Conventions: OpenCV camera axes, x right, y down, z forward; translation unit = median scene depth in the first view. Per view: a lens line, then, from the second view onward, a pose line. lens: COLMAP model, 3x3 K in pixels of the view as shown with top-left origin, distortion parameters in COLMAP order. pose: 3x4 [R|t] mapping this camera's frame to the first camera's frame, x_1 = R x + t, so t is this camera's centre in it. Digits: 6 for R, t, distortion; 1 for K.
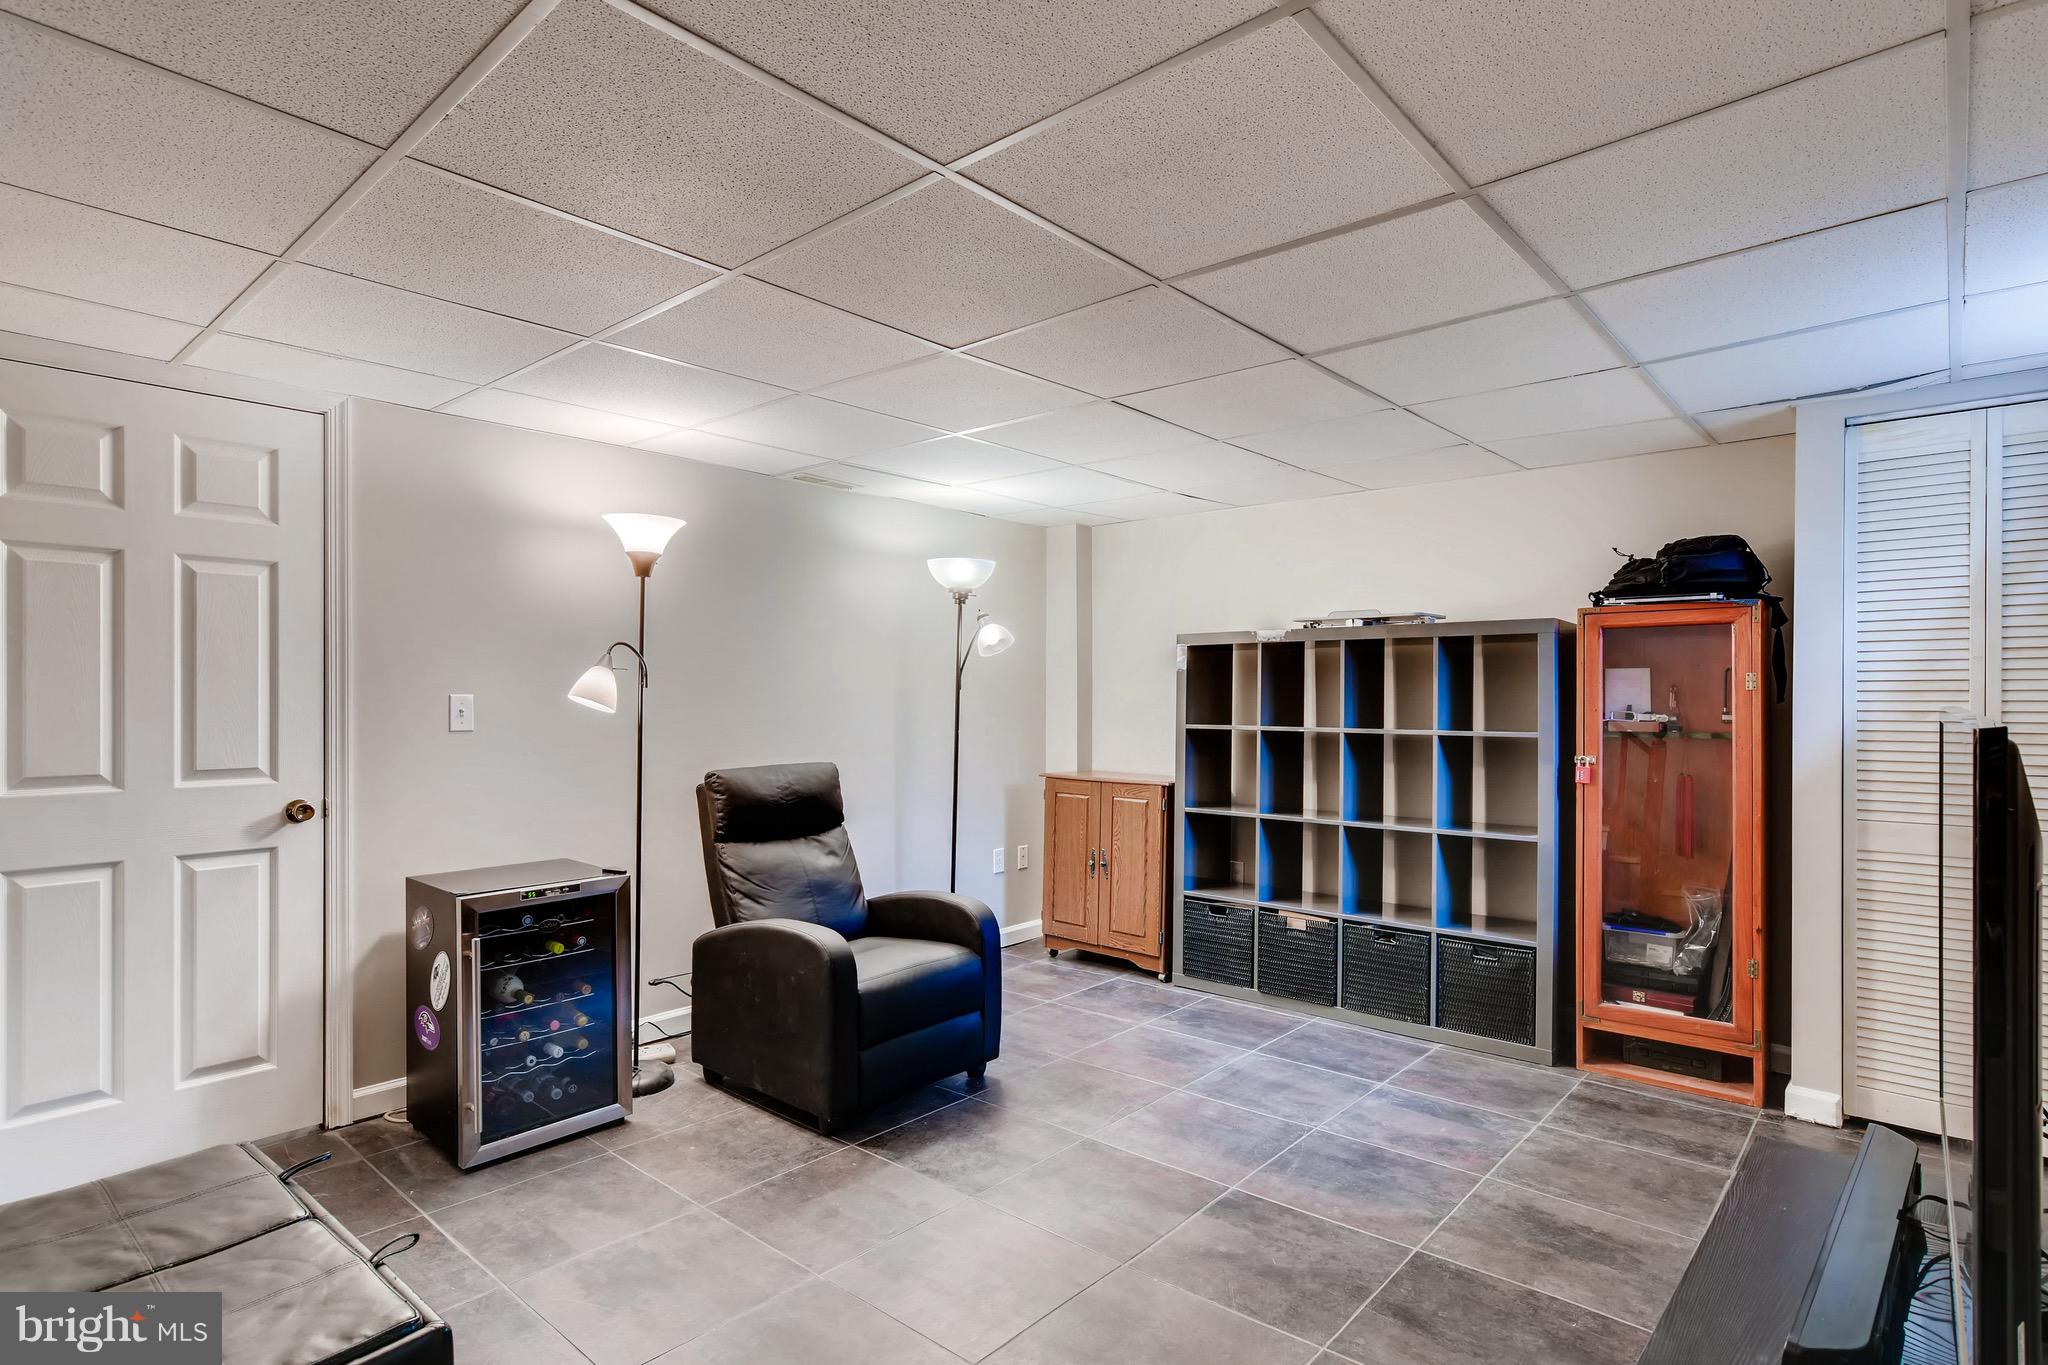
lens RADIAL K [[1028.9, 0, 1020.4], [0, 1028.9, 693.7], [0, 0, 1]] dist [-0.009411, 0.006788]
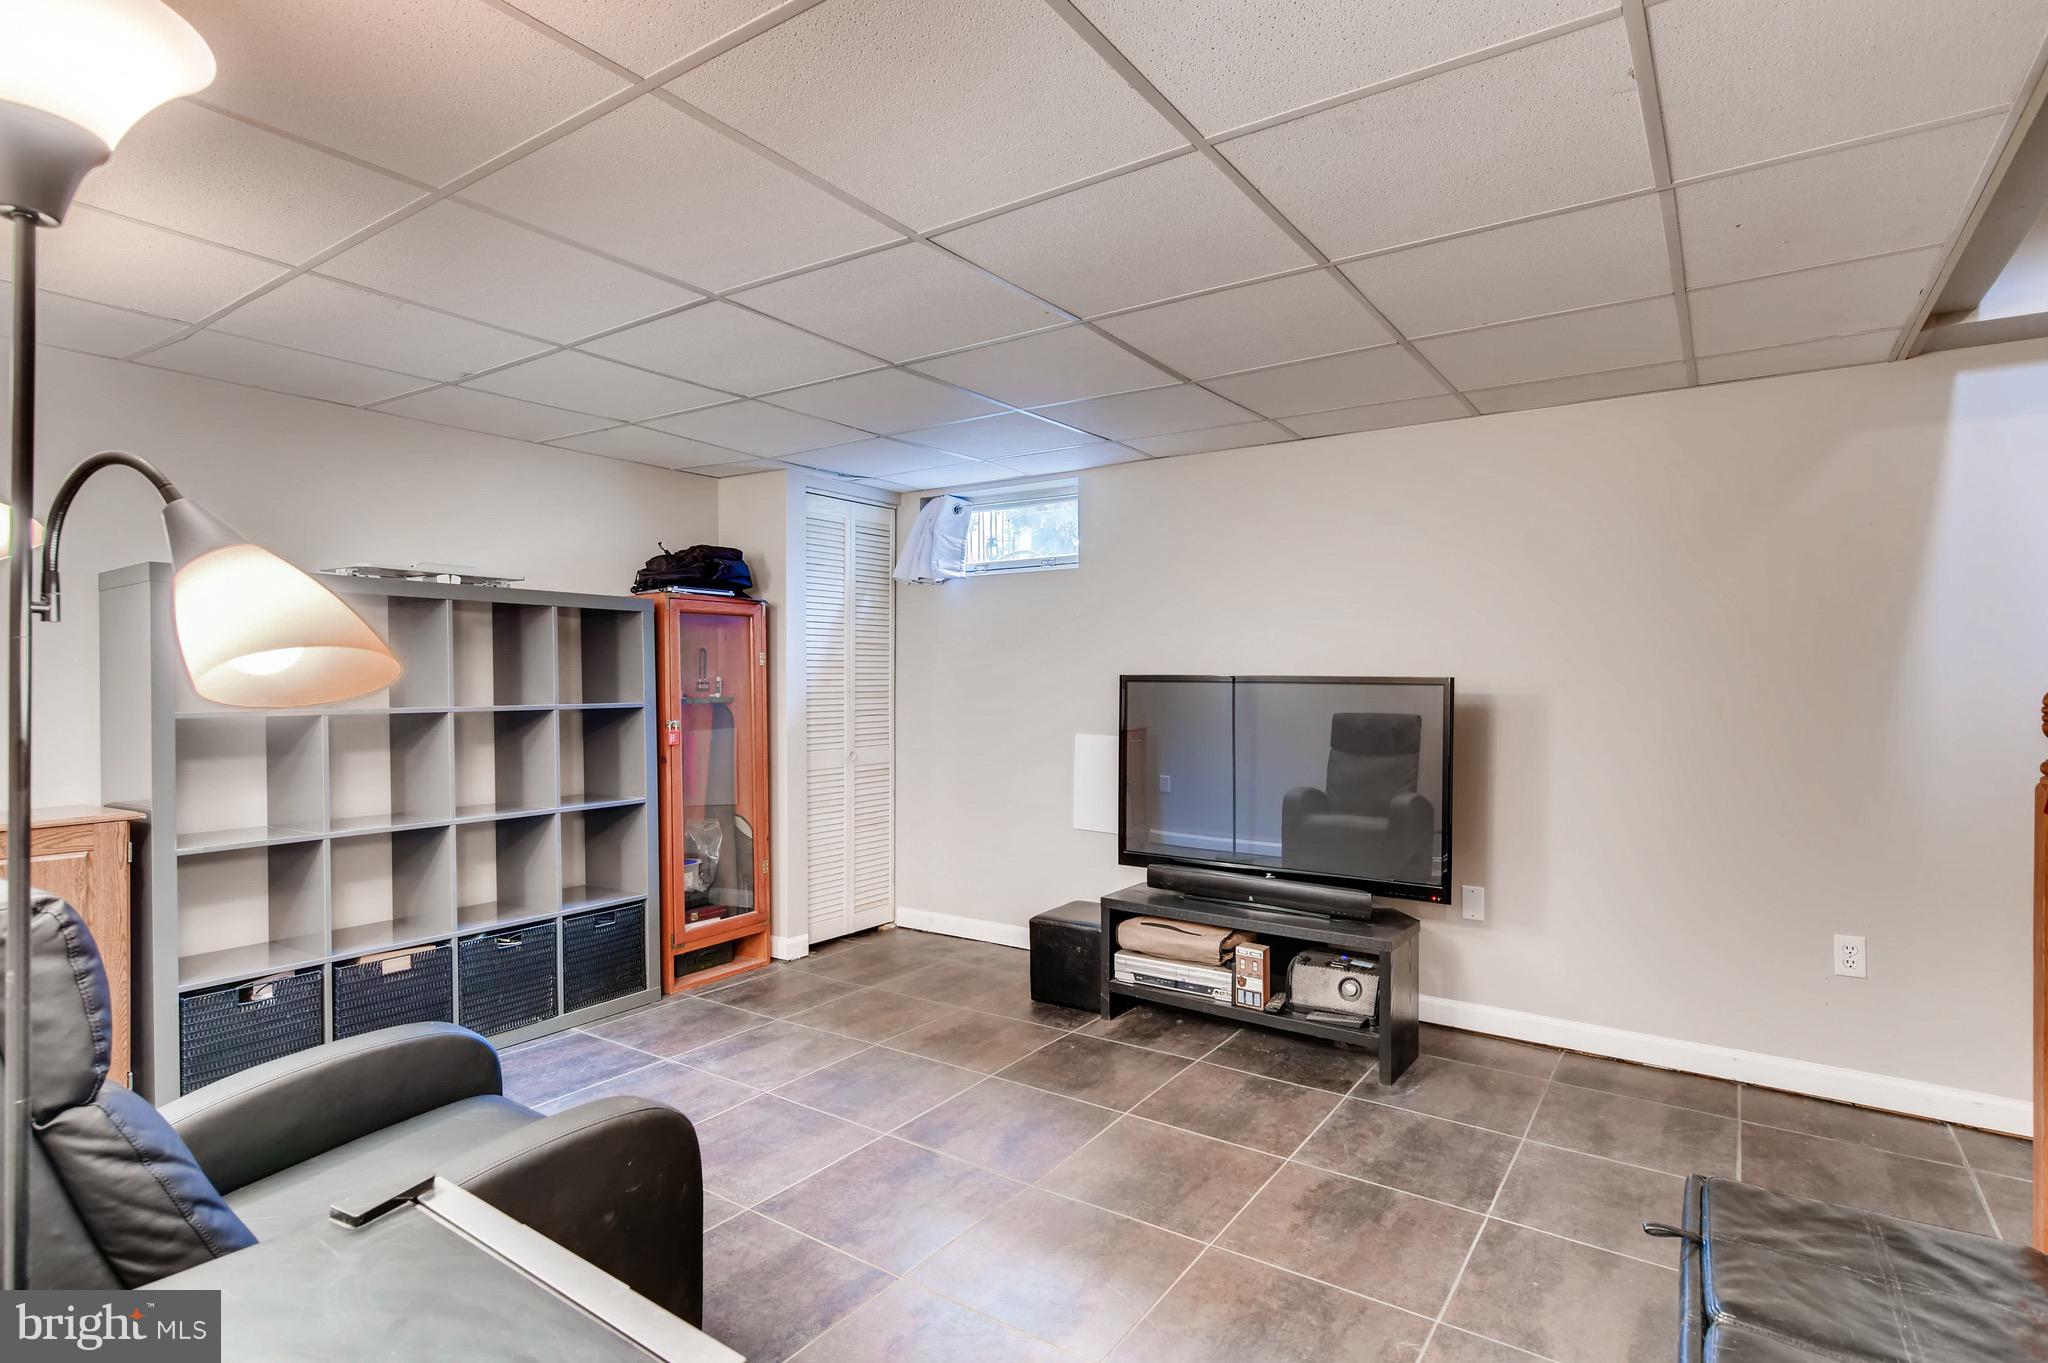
lens RADIAL K [[1028.9, 0, 1018.4], [0, 1028.9, 681.6], [0, 0, 1]] dist [-0.009411, 0.006788]
pose [[-0.111445, -0.003752, 0.993764, -0.668340], [-0.003292, 0.999989, 0.003406, 0.011606], [-0.993765, -0.002892, -0.111456, 0.775333]]
